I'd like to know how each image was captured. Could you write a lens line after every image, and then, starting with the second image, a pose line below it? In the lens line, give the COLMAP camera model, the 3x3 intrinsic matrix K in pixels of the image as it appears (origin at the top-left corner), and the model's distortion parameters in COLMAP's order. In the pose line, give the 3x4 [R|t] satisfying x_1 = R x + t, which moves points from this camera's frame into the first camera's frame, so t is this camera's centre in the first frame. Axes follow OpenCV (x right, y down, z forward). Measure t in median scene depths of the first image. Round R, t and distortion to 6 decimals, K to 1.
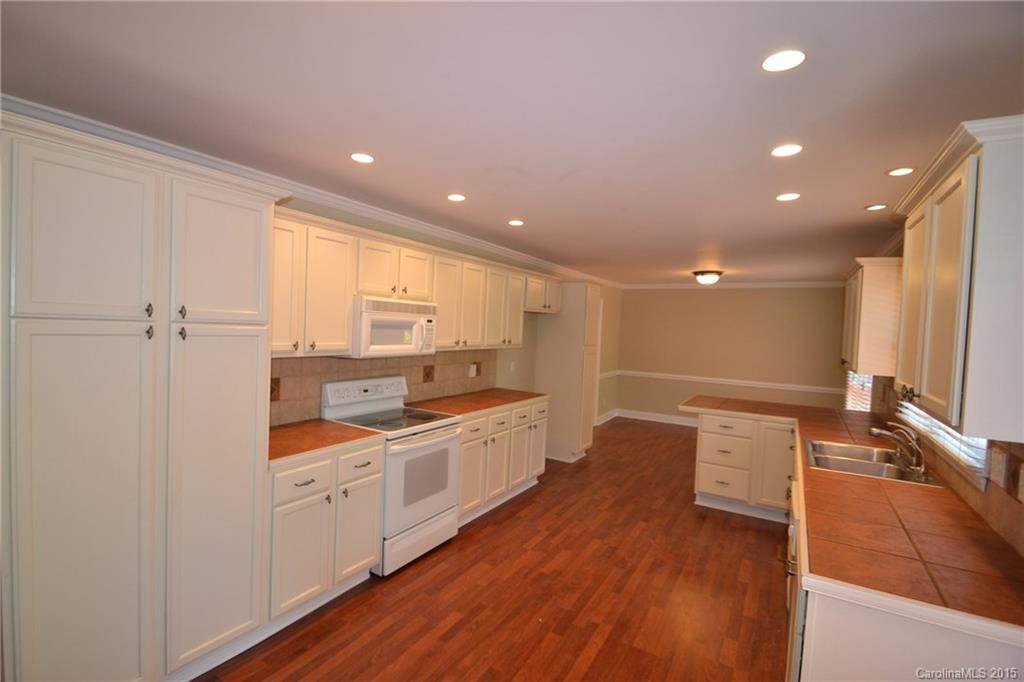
lens RADIAL K [[506.2, 0, 512.0], [0, 506.2, 341.0], [0, 0, 1]] dist [-0.002474, -0.000166]
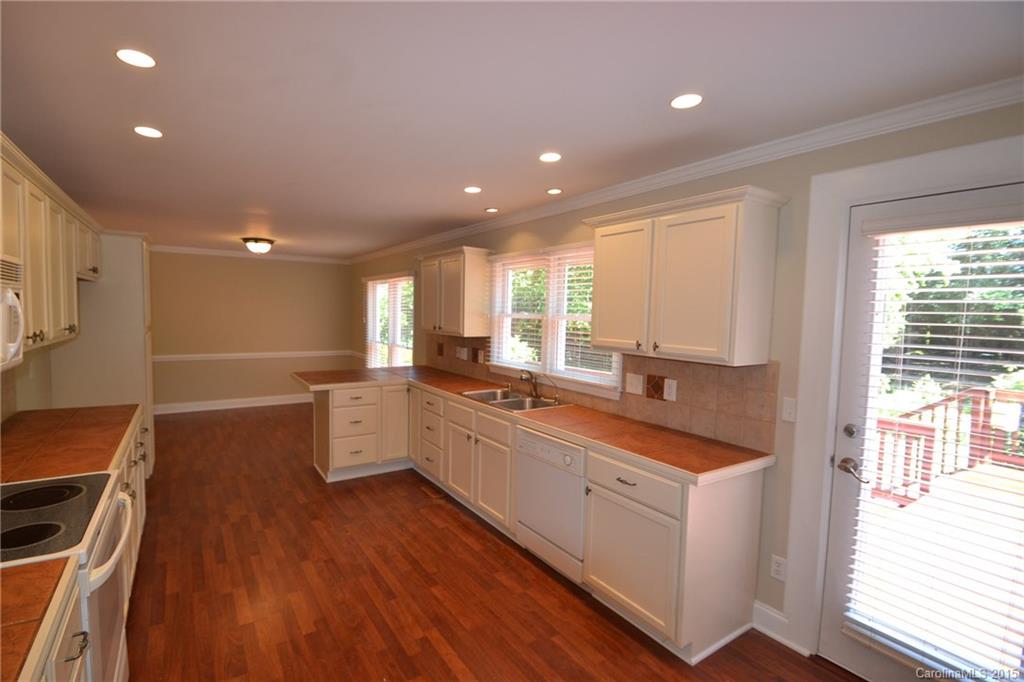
lens RADIAL K [[463.9, 0, 512.0], [0, 463.9, 341.0], [0, 0, 1]] dist [-0.000714, -0.000149]
pose [[0.424264, -0.090886, 0.900966, -0.280910], [0.025435, 0.995754, 0.088470, -0.021543], [-0.905181, -0.014619, 0.424774, 0.313605]]
